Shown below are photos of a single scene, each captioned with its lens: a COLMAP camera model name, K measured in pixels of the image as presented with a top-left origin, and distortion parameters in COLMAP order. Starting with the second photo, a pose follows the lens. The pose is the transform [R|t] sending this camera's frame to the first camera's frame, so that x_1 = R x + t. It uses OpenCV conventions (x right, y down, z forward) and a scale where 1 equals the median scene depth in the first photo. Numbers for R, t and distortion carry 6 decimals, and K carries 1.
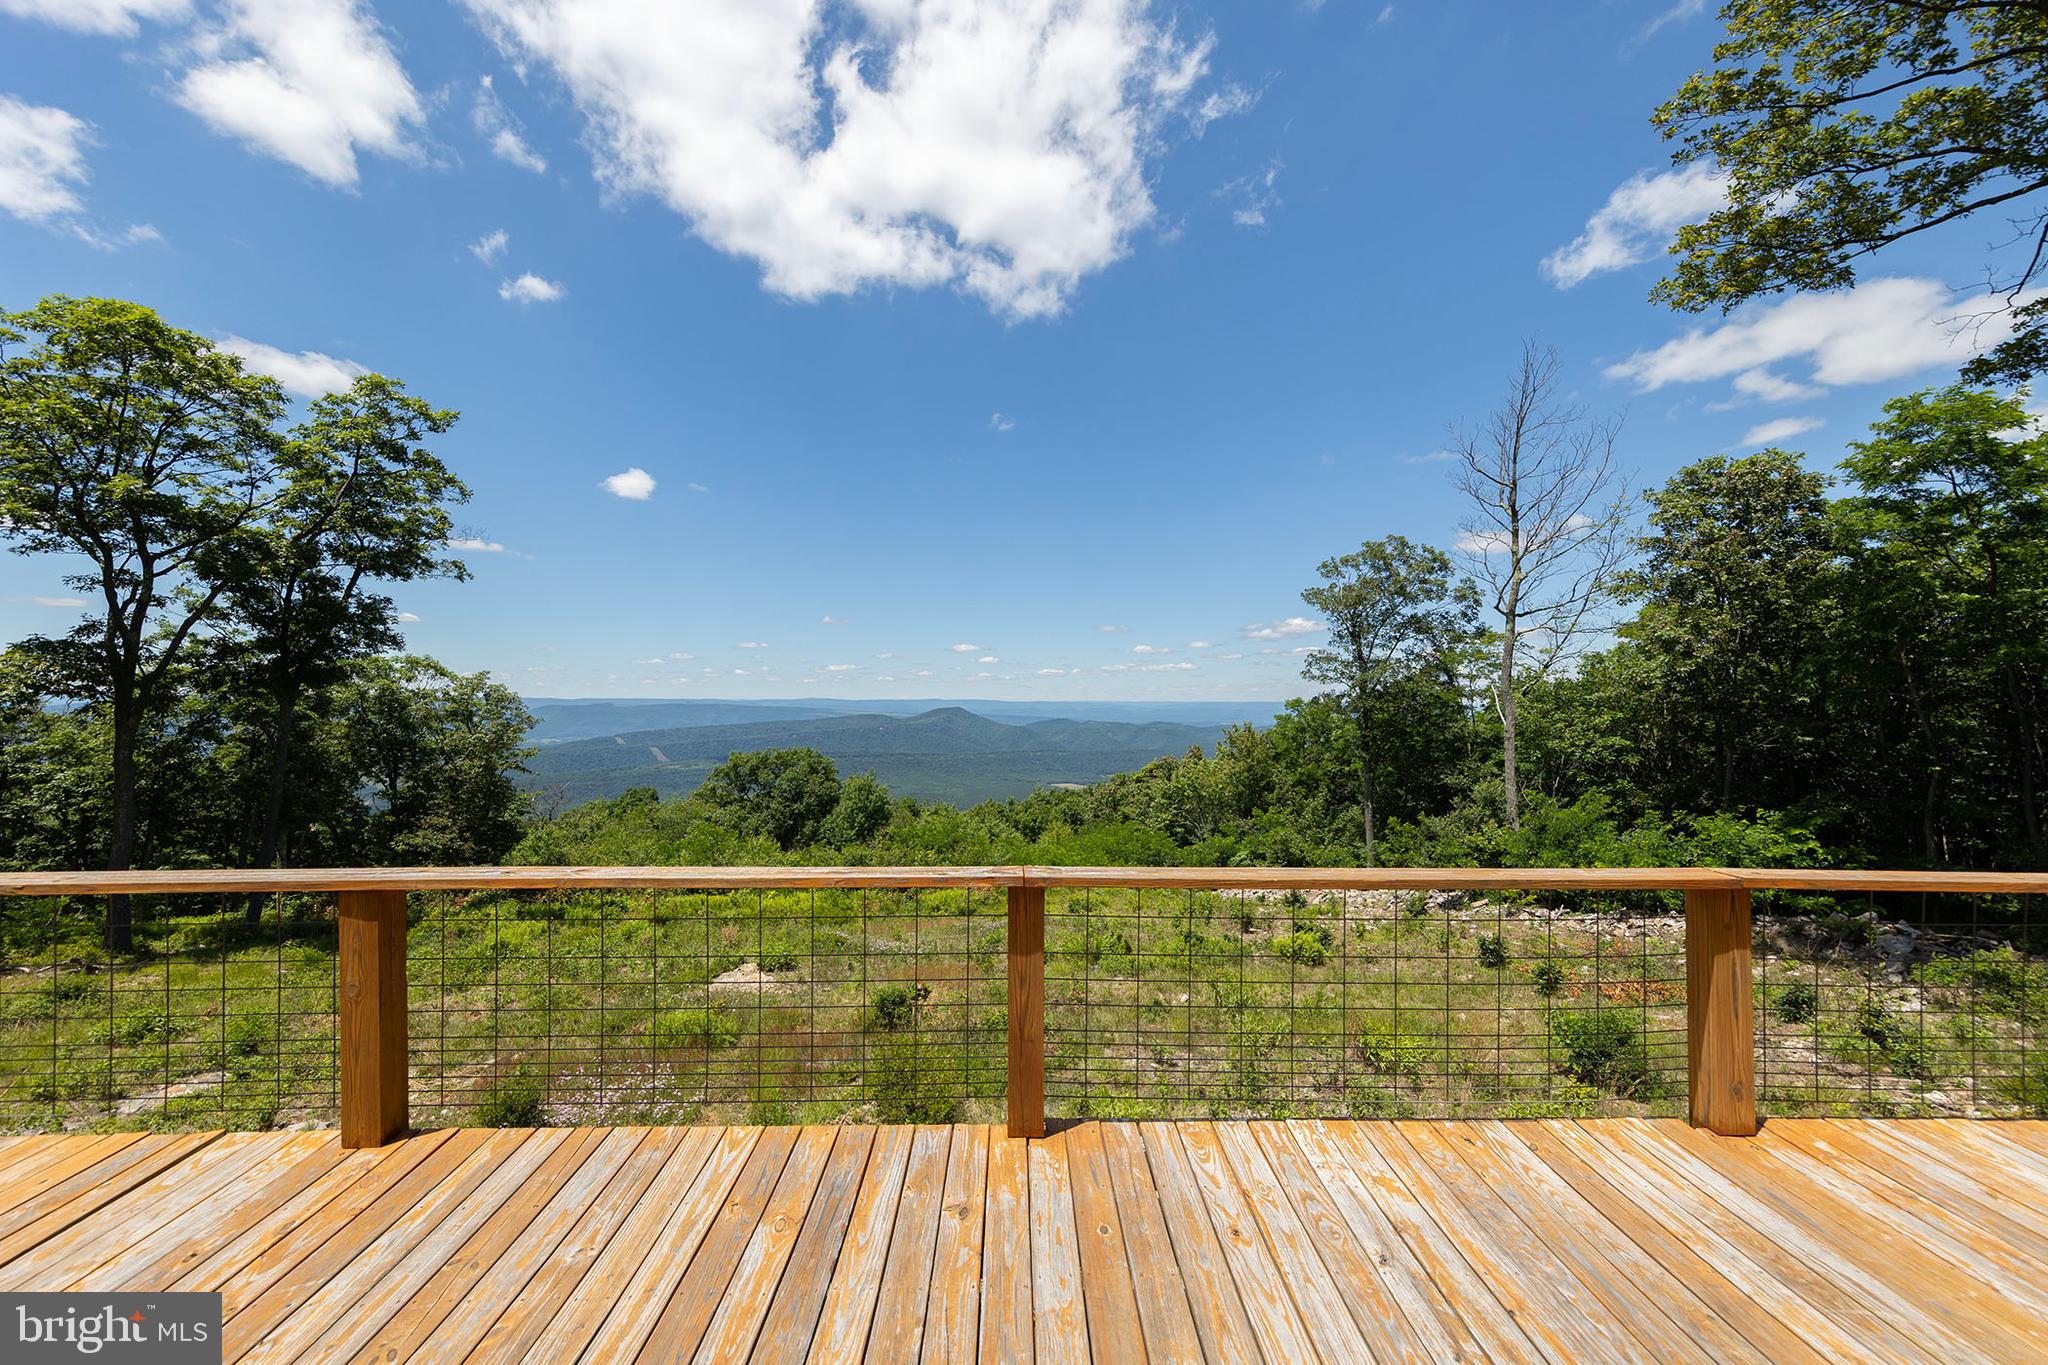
lens RADIAL K [[795.3, 0, 1021.1], [0, 795.3, 646.4], [0, 0, 1]] dist [0.005821, 0.000491]
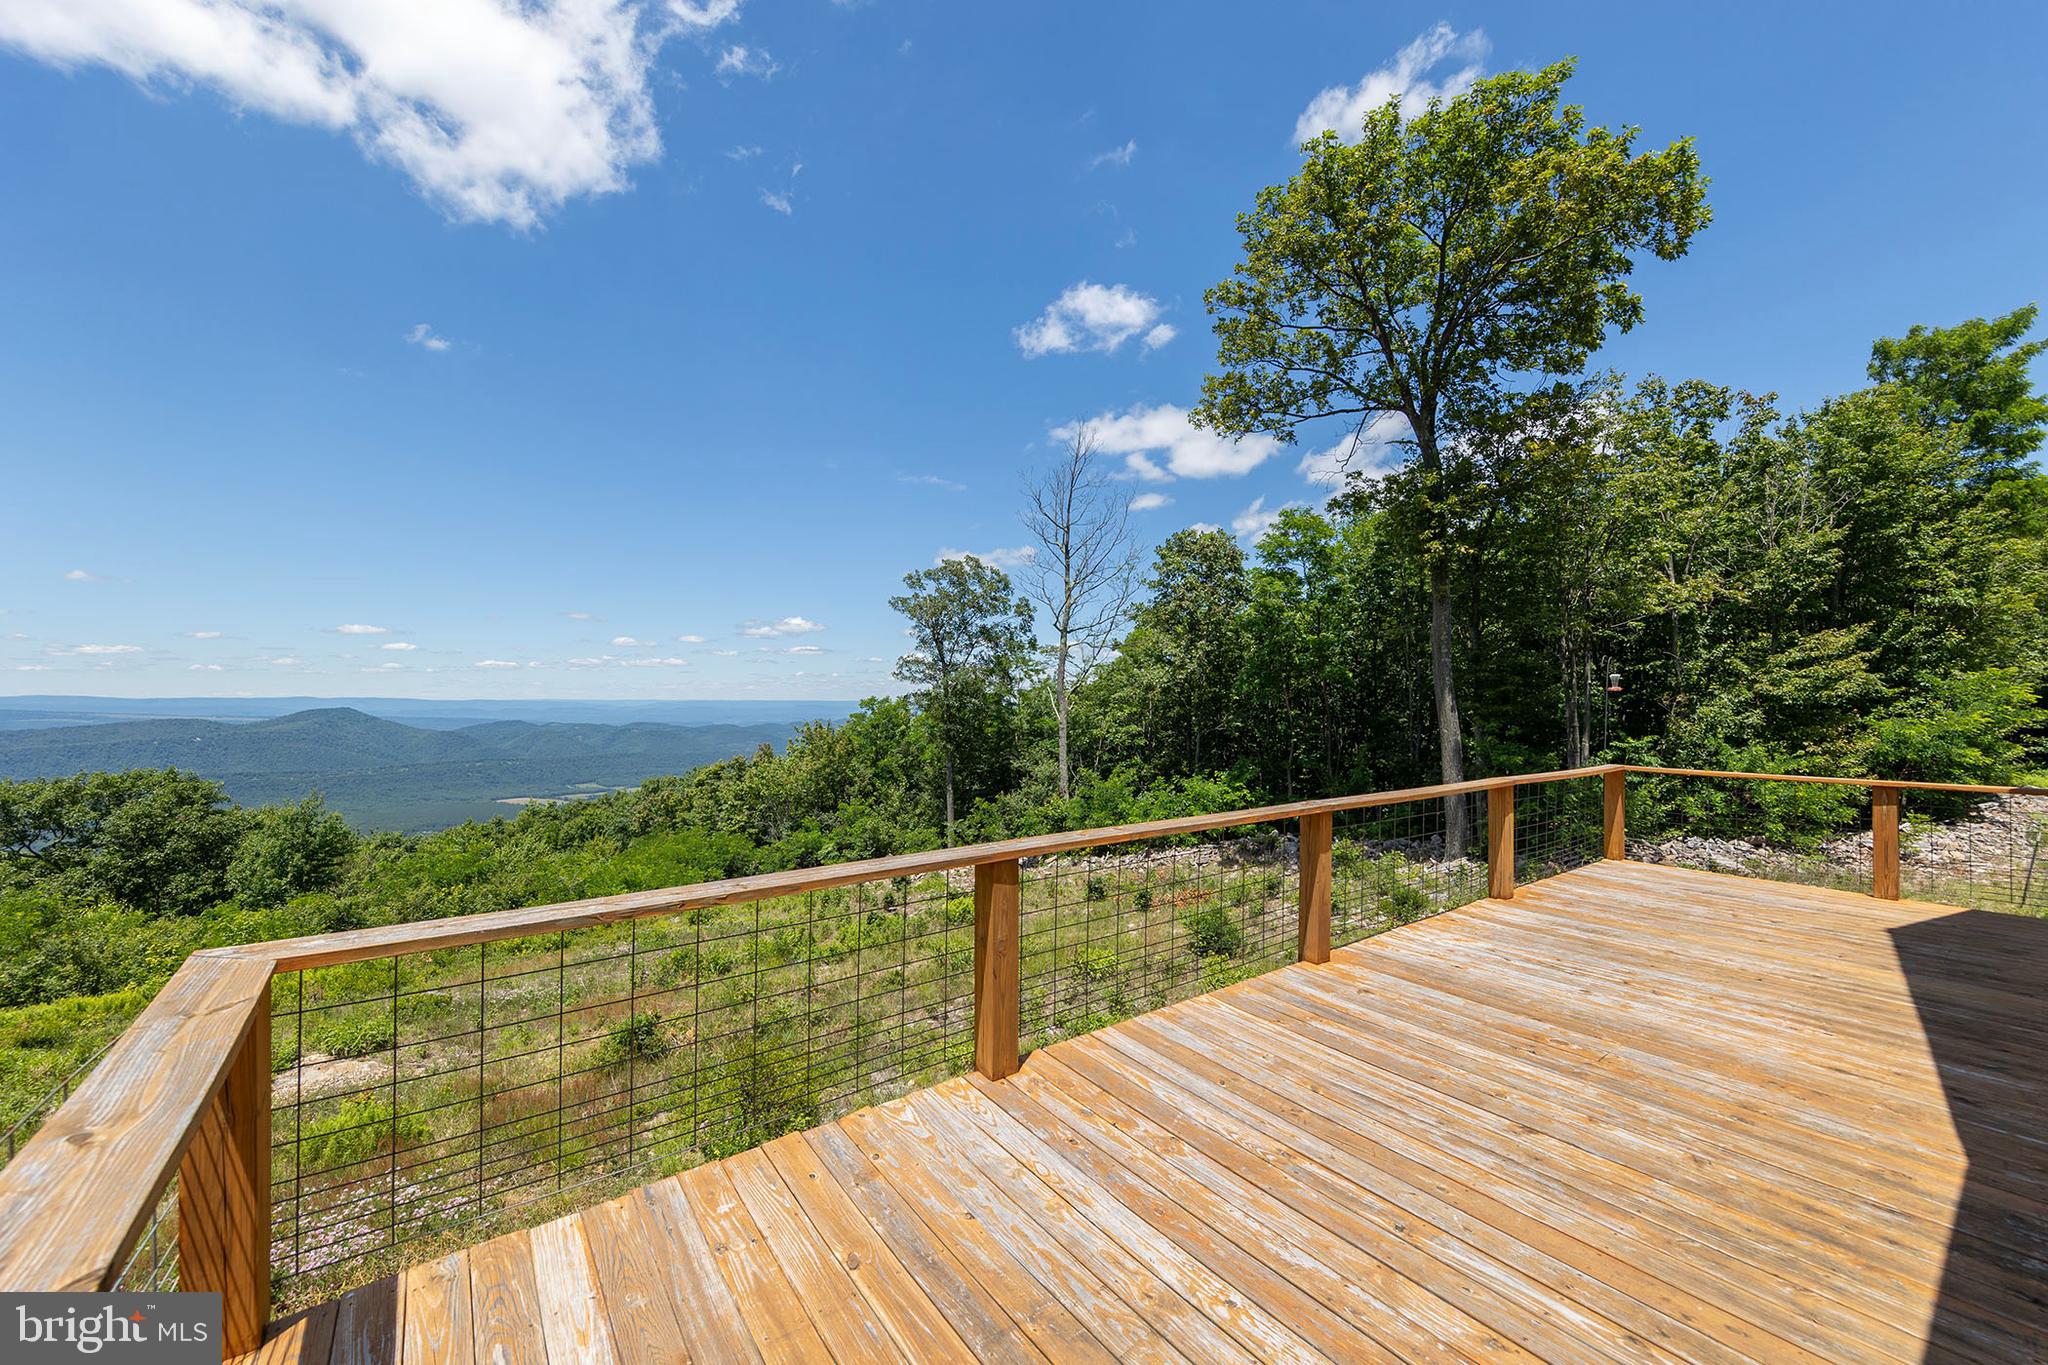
lens RADIAL K [[795.3, 0, 1051.3], [0, 795.3, 674.3], [0, 0, 1]] dist [0.005821, 0.000491]
pose [[0.799504, 0.018058, 0.600390, -0.123847], [-0.040476, 0.998896, 0.023856, -0.001032], [-0.599296, -0.043375, 0.799352, 0.002268]]
